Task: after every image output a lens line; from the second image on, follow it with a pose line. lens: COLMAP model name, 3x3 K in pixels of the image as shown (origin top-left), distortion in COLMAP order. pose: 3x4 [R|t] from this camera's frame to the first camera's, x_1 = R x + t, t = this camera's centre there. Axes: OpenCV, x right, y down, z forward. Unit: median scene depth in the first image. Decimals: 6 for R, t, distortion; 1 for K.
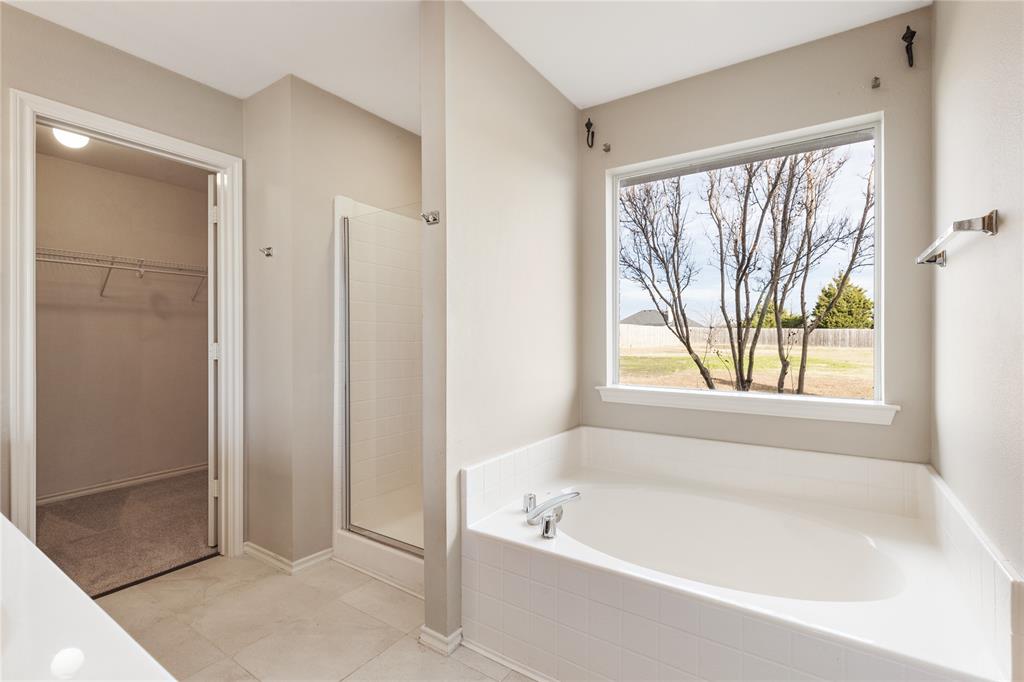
lens RADIAL K [[469.2, 0, 516.3], [0, 469.2, 342.5], [0, 0, 1]] dist [0.004131, 0.000210]
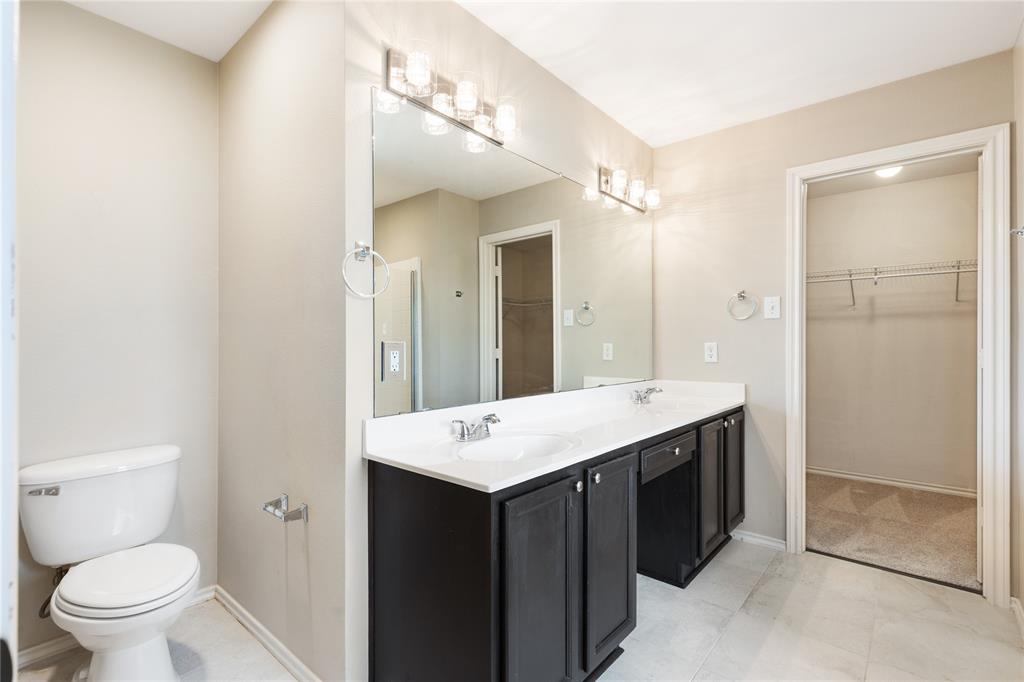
lens RADIAL K [[469.2, 0, 516.3], [0, 469.2, 342.5], [0, 0, 1]] dist [0.004131, 0.000210]
pose [[-0.120998, -0.006420, -0.992632, 0.335745], [-0.012818, 0.999906, -0.004904, 0.010992], [0.992570, 0.012130, -0.121069, 0.273067]]
